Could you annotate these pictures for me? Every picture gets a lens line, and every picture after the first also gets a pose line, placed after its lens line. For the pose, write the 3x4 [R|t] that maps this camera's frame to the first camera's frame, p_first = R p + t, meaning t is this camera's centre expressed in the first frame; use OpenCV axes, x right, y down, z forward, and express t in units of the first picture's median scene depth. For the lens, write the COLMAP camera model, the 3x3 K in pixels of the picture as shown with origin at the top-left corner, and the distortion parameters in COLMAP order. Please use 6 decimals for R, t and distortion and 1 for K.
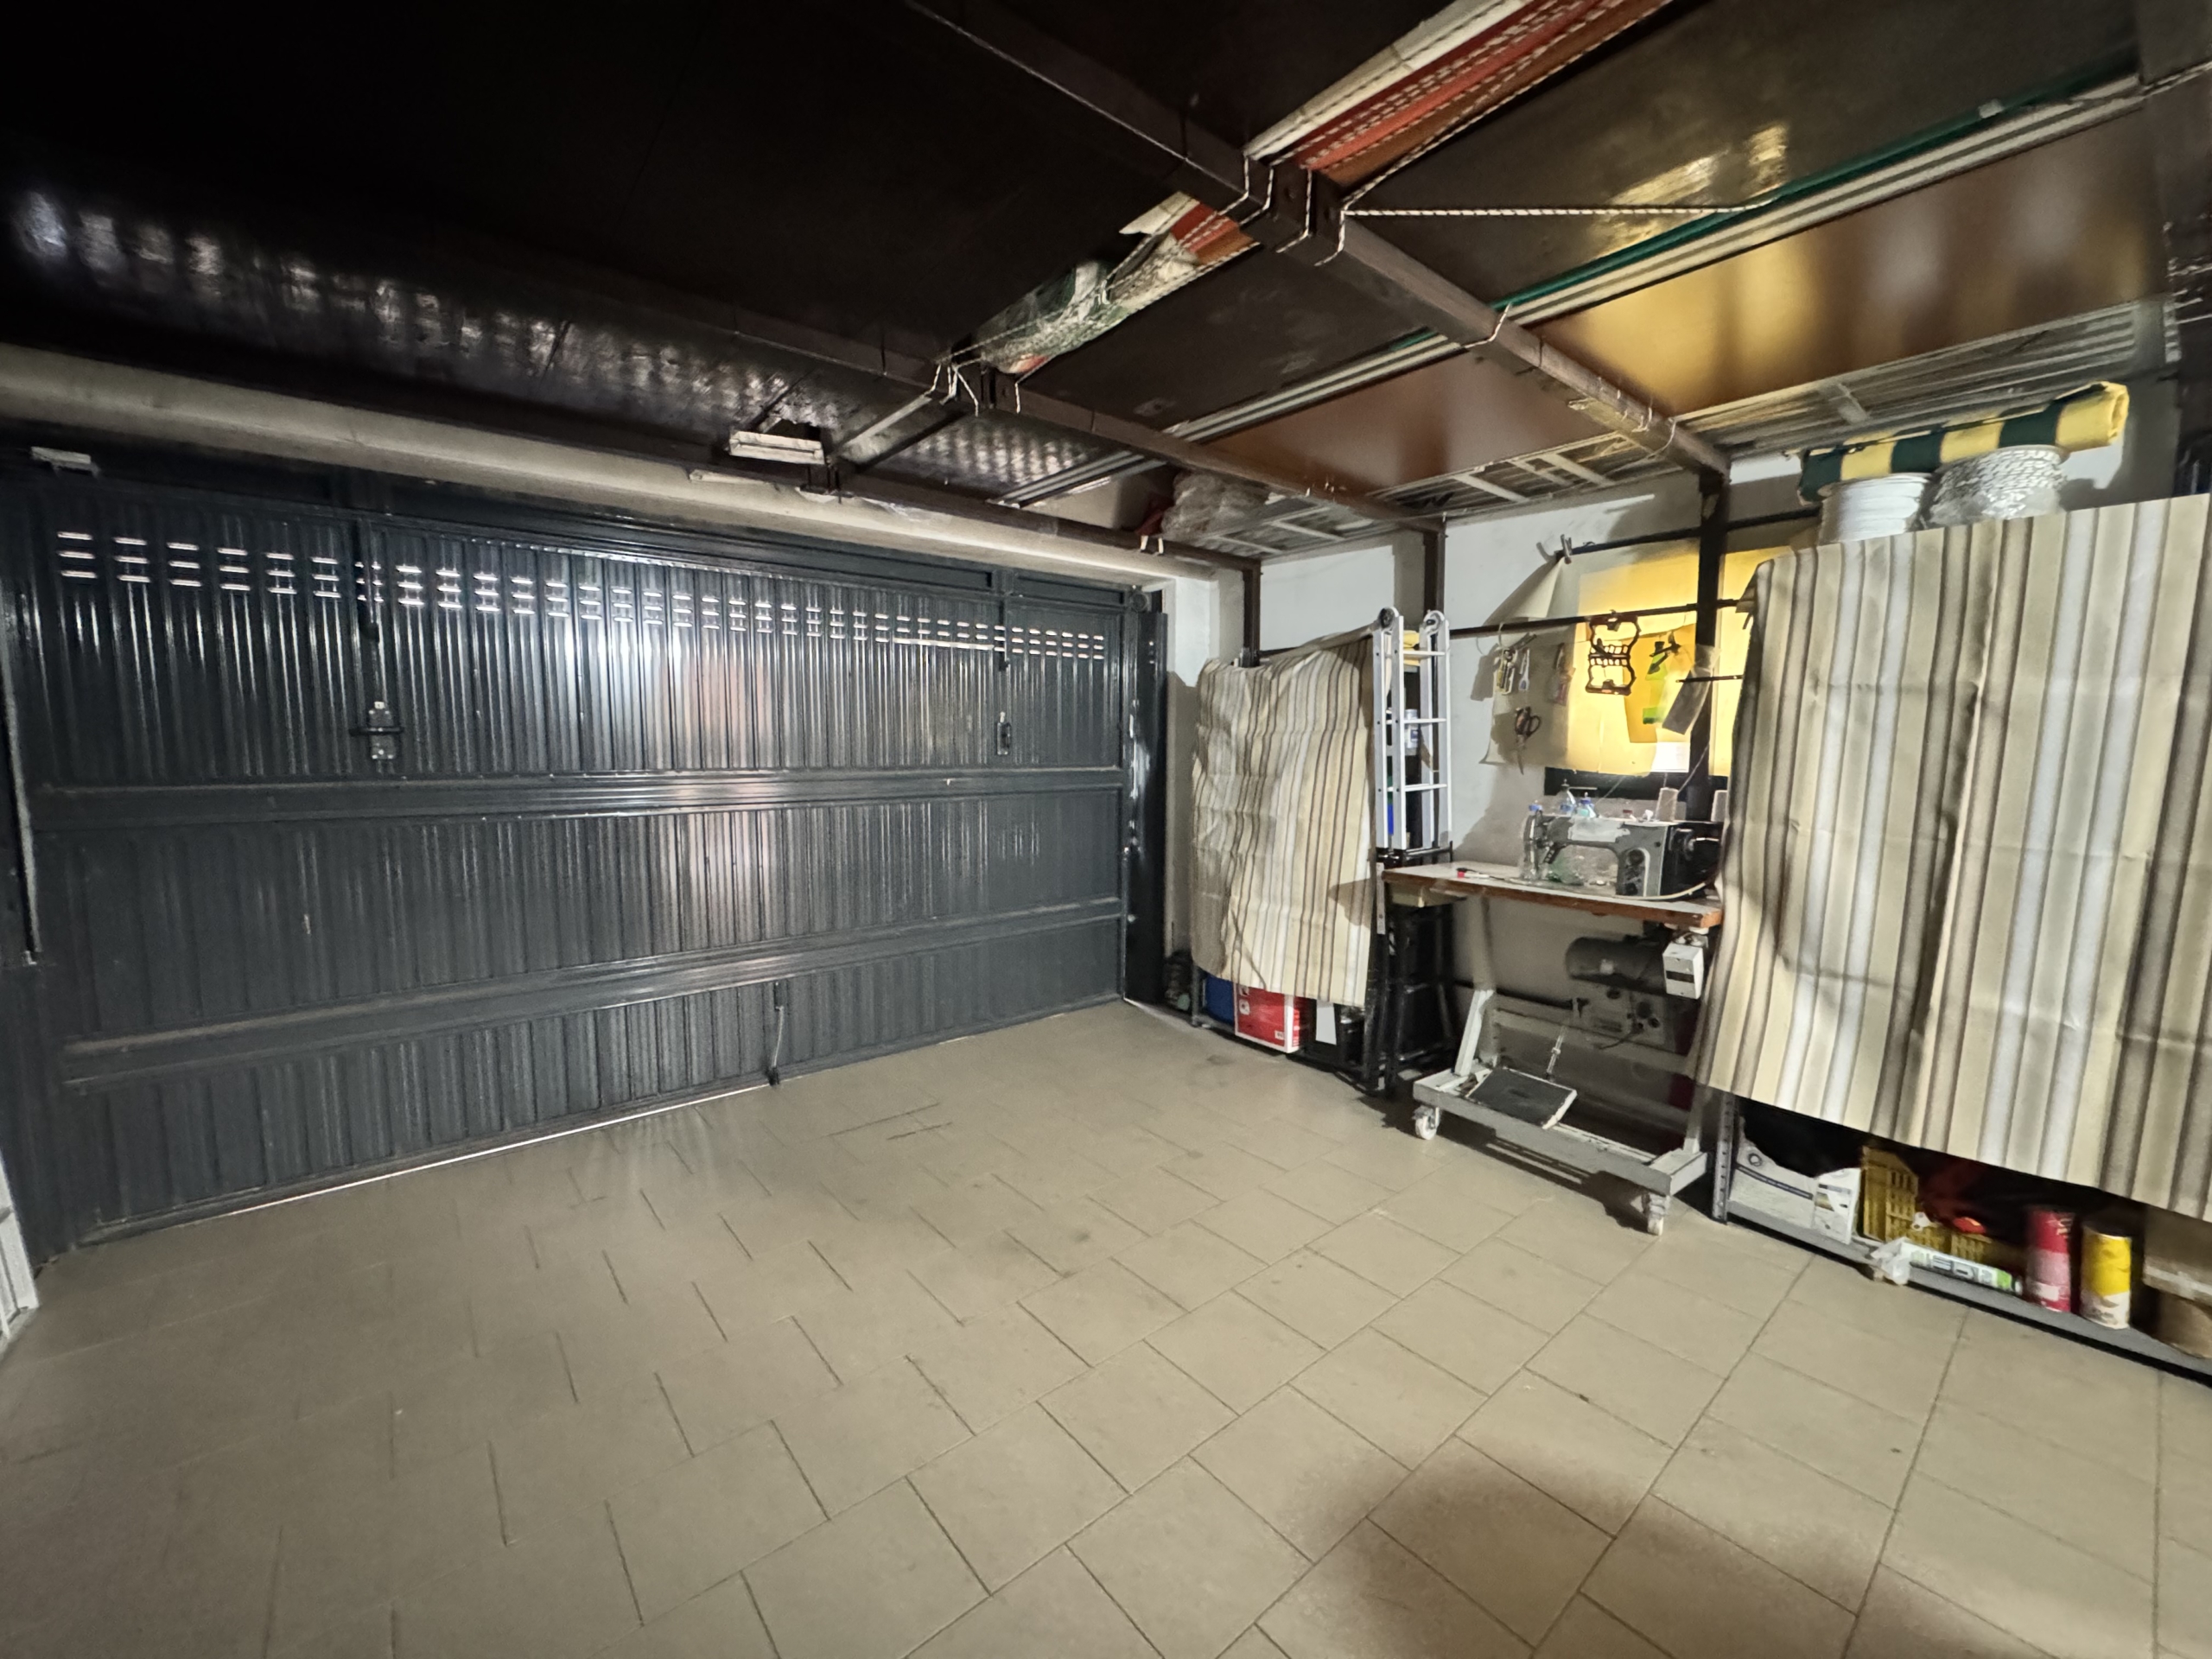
lens RADIAL K [[875.8, 0, 1100.9], [0, 875.8, 834.3], [0, 0, 1]] dist [-0.002223, 0.000137]
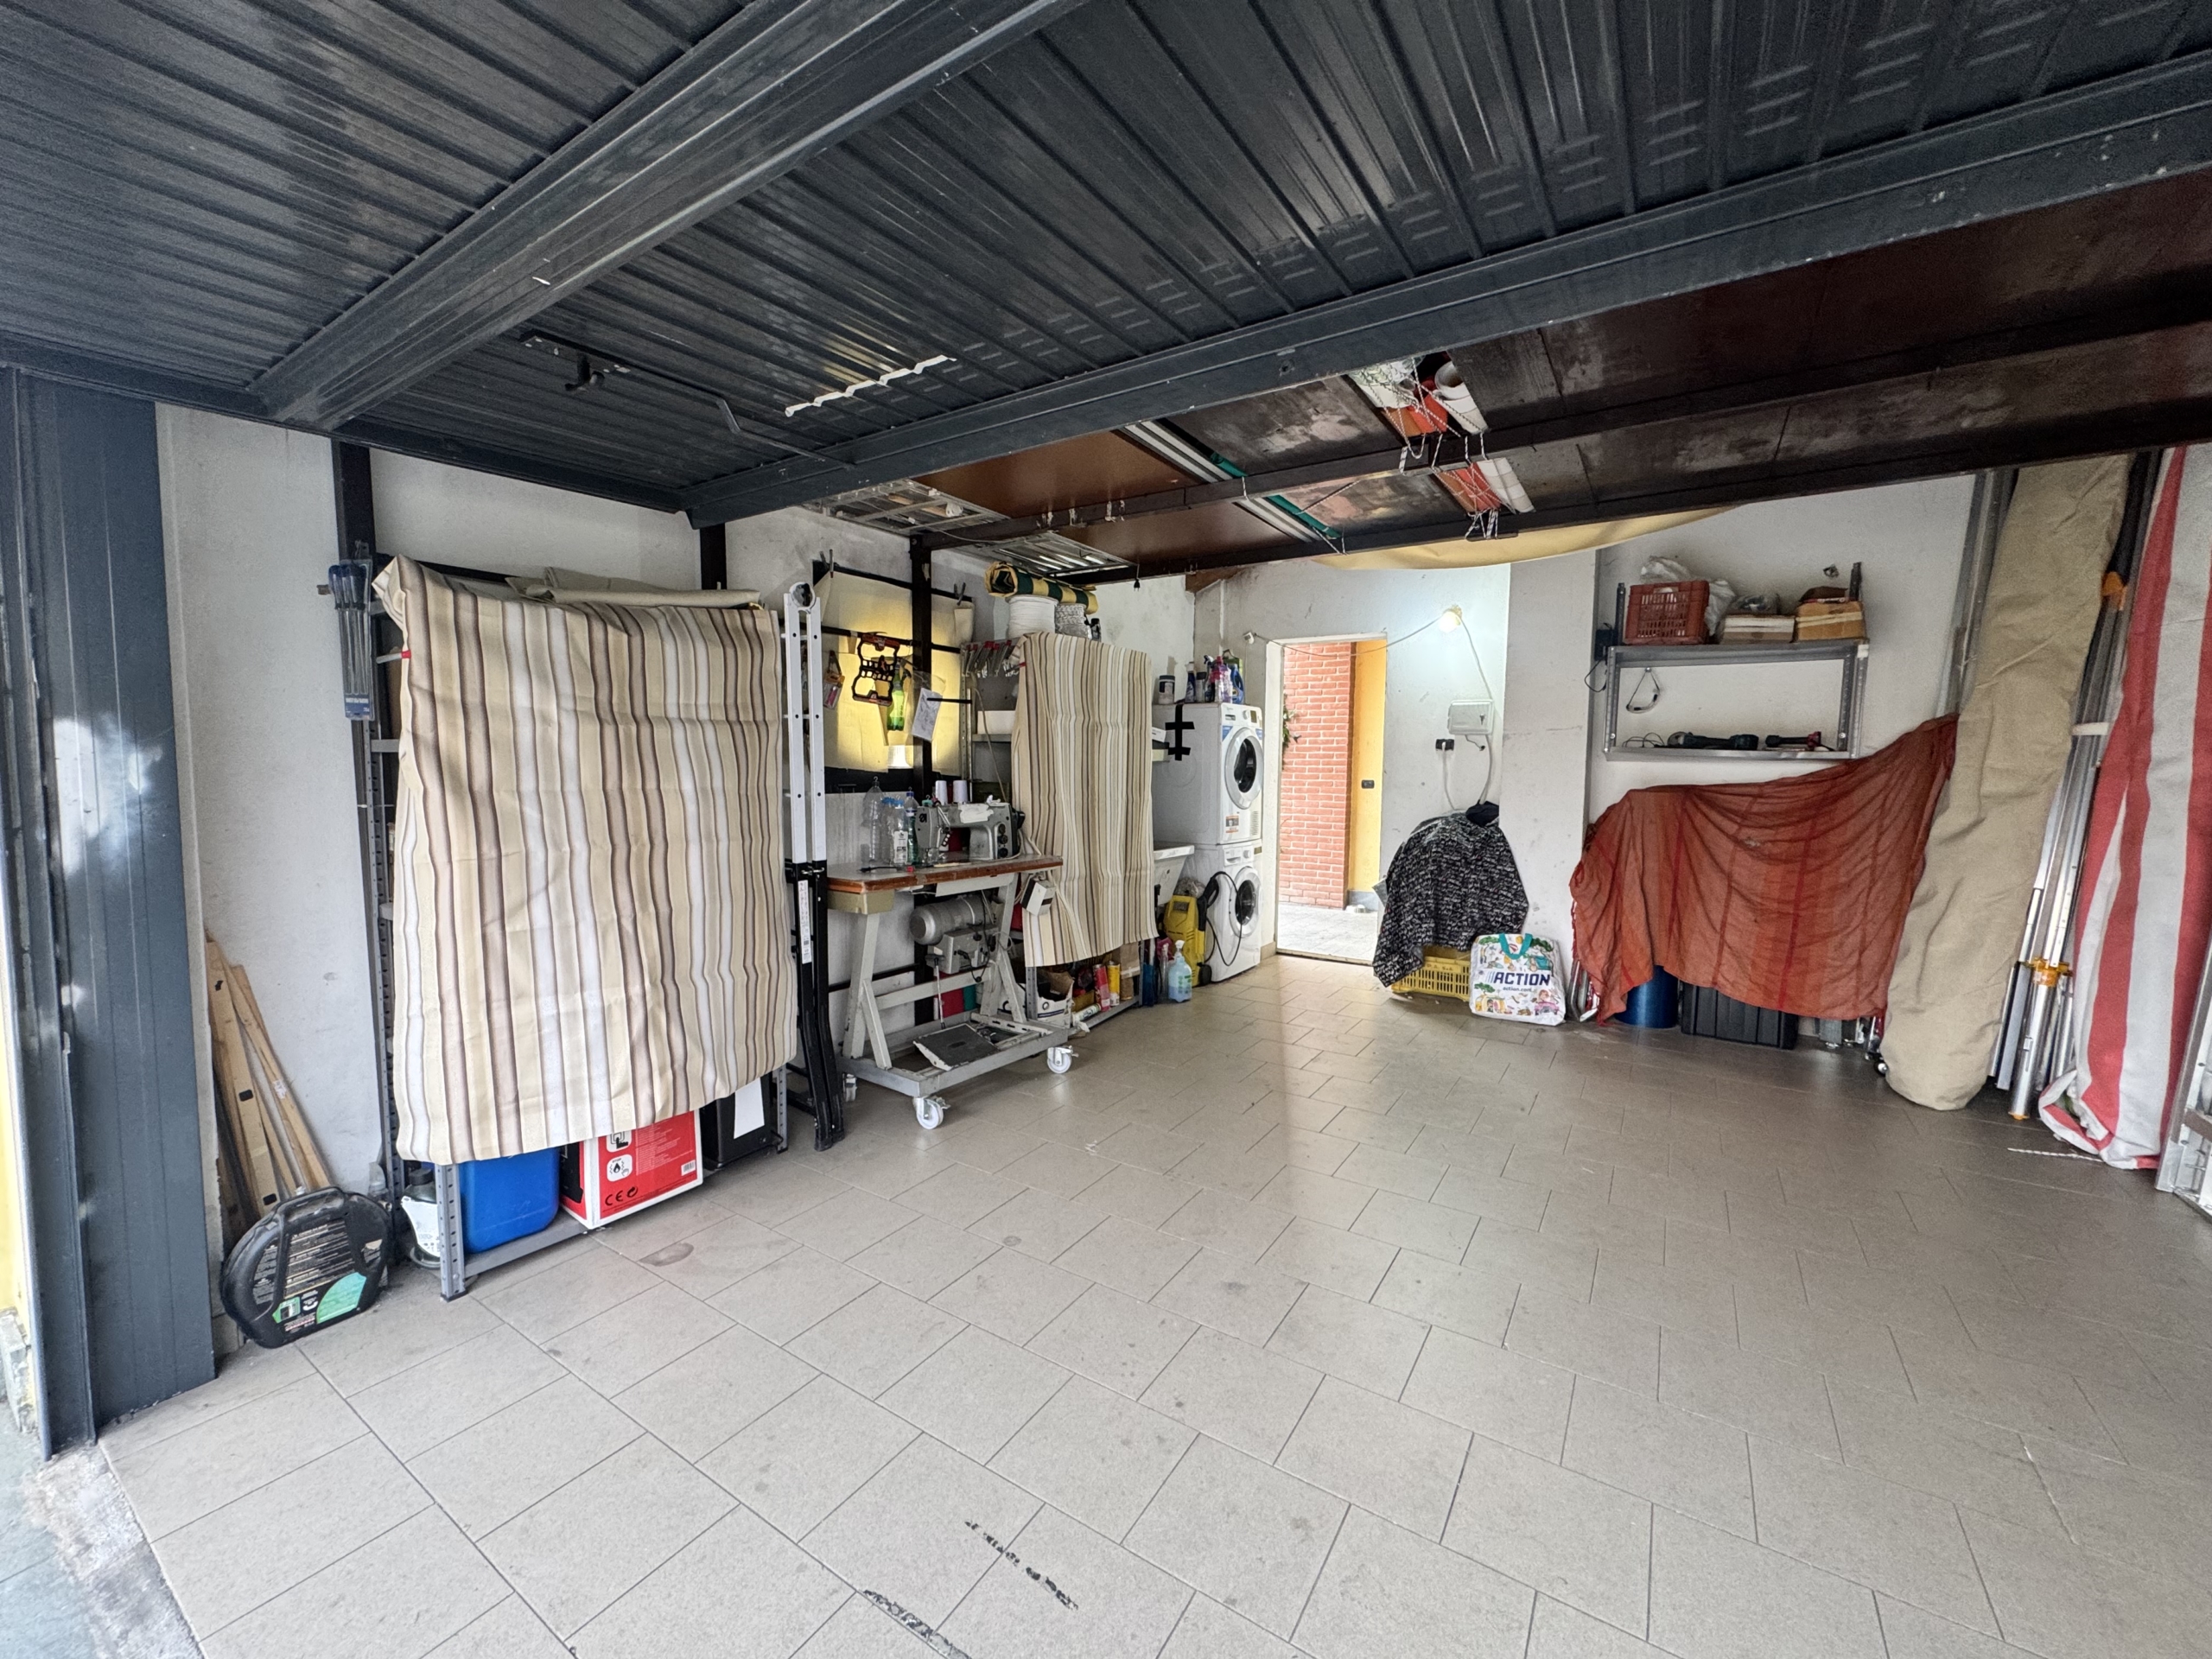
lens RADIAL K [[875.8, 0, 1100.9], [0, 875.8, 834.3], [0, 0, 1]] dist [-0.002223, 0.000137]
pose [[-0.299182, -0.080963, 0.950755, -0.634547], [0.093249, 0.989144, 0.113576, -0.089730], [-0.949629, 0.122637, -0.288384, 1.059025]]
